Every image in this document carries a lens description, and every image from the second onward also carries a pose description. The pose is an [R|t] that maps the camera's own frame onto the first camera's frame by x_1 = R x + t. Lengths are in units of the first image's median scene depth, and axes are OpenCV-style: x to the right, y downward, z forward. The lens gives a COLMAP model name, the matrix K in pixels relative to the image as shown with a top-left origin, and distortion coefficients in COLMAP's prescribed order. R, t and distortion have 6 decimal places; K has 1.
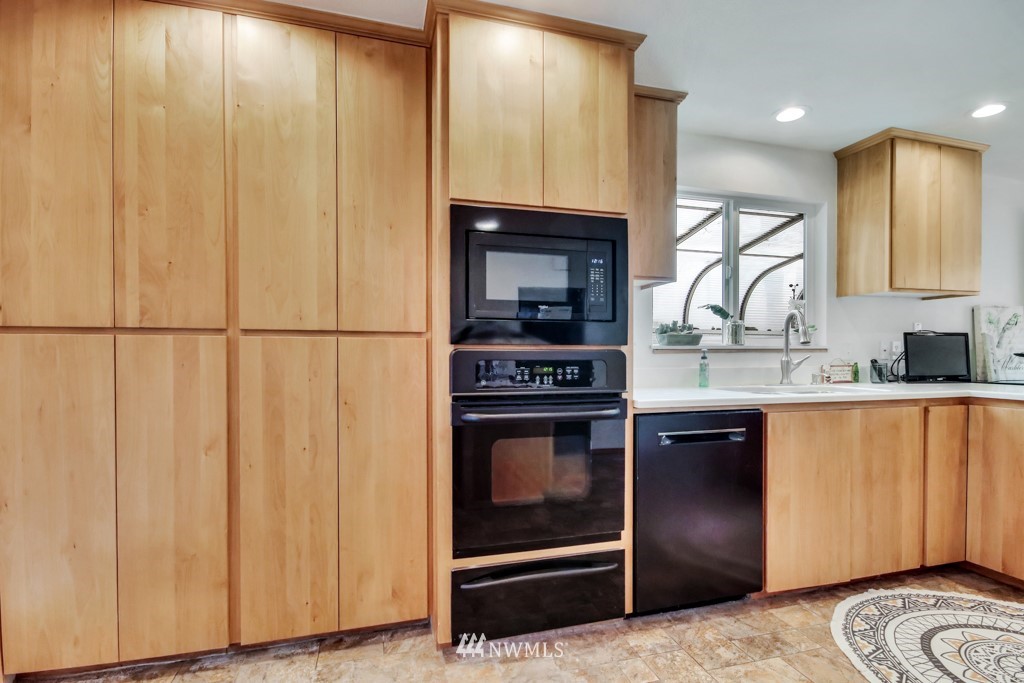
lens RADIAL K [[483.3, 0, 514.5], [0, 483.3, 360.5], [0, 0, 1]] dist [0.011818, -0.010993]
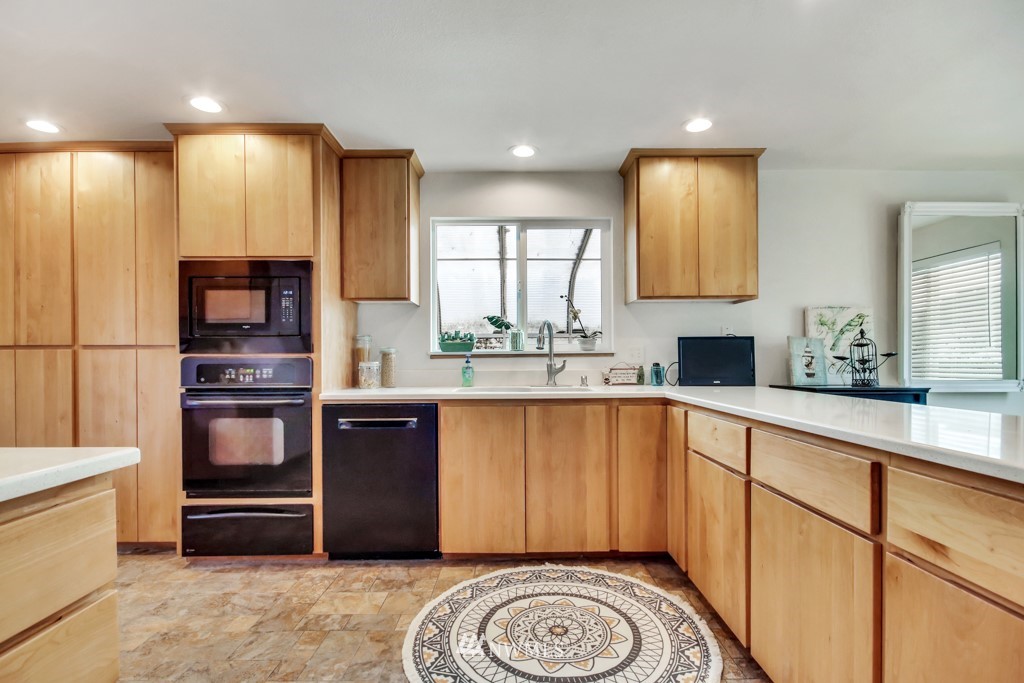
lens RADIAL K [[489.0, 0, 514.4], [0, 489.0, 361.9], [0, 0, 1]] dist [0.013740, -0.011156]
pose [[0.963846, -0.003421, -0.266436, 1.121553], [0.001491, 0.999971, -0.007445, 0.004062], [0.266454, 0.006778, 0.963824, -0.166454]]
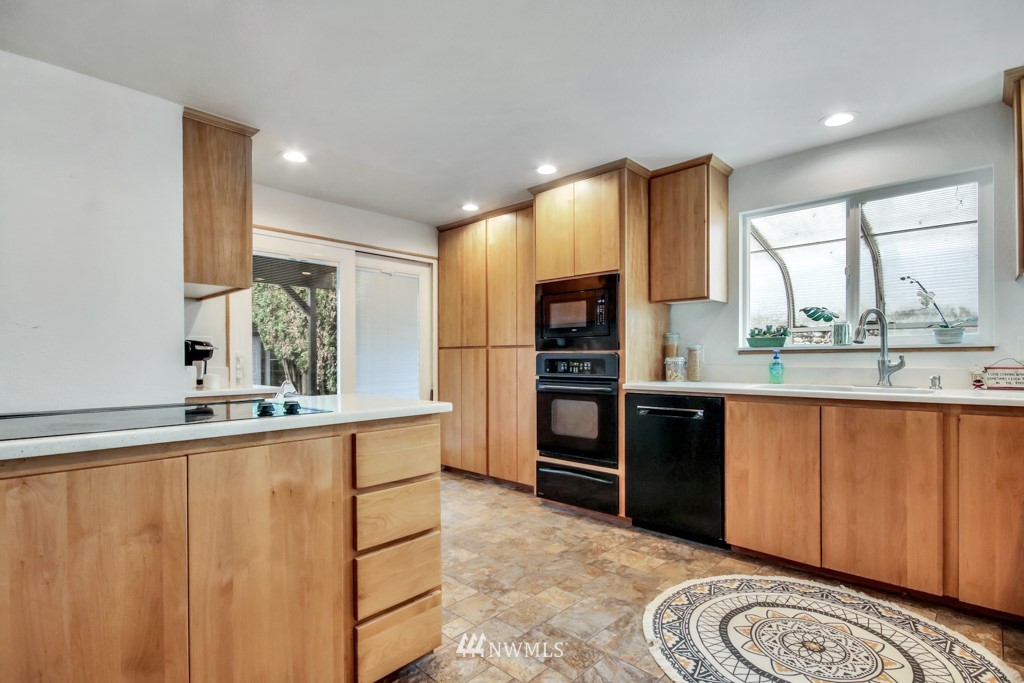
lens RADIAL K [[495.3, 0, 513.1], [0, 495.3, 361.5], [0, 0, 1]] dist [-0.002158, -0.000822]
pose [[0.510828, 0.004607, -0.859671, 1.460767], [-0.008008, 0.999968, 0.000600, 0.009571], [0.859646, 0.006577, 0.510848, -0.154409]]
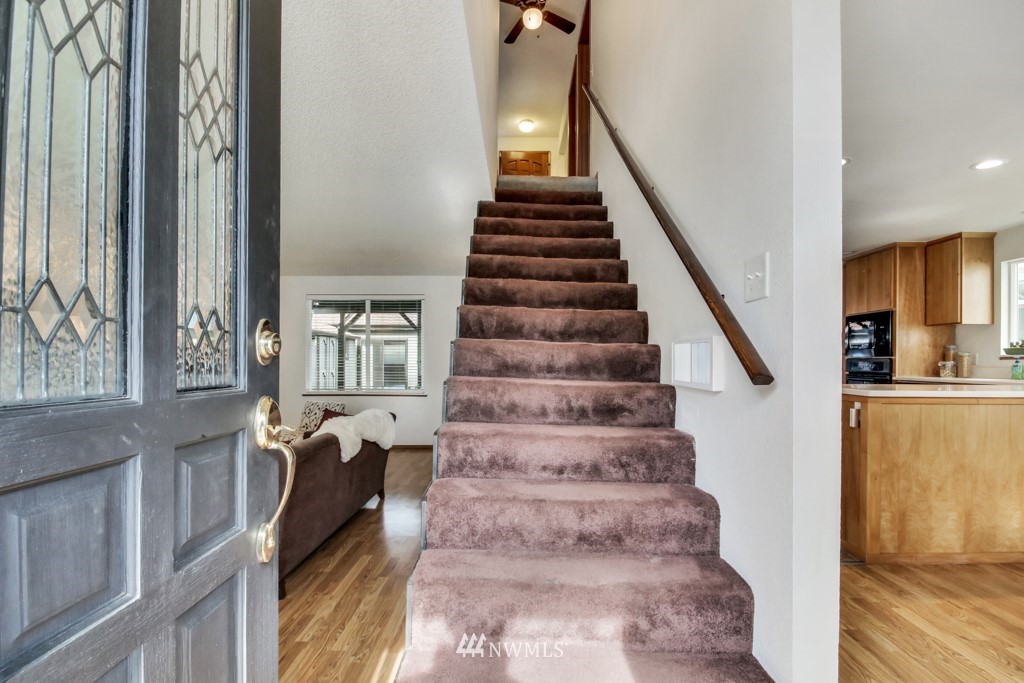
lens RADIAL K [[483.3, 0, 514.5], [0, 483.3, 360.5], [0, 0, 1]] dist [0.011818, -0.010993]
pose [[-0.281538, 0.000973, -0.959550, 3.386262], [-0.015723, 0.999861, 0.005627, 0.009503], [0.959421, 0.016671, -0.281483, -0.260638]]
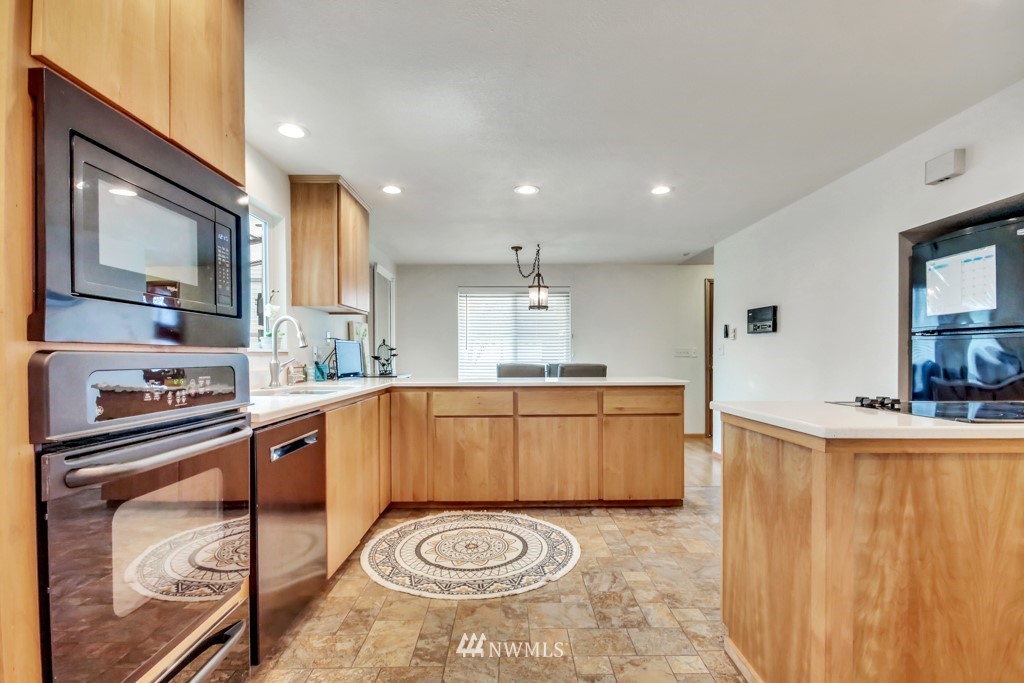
lens RADIAL K [[483.3, 0, 514.5], [0, 483.3, 360.5], [0, 0, 1]] dist [0.011818, -0.010993]
pose [[0.256935, -0.009992, 0.966377, -0.436347], [0.015068, 0.999866, 0.006332, -0.007906], [-0.966311, 0.012935, 0.257051, 0.346042]]
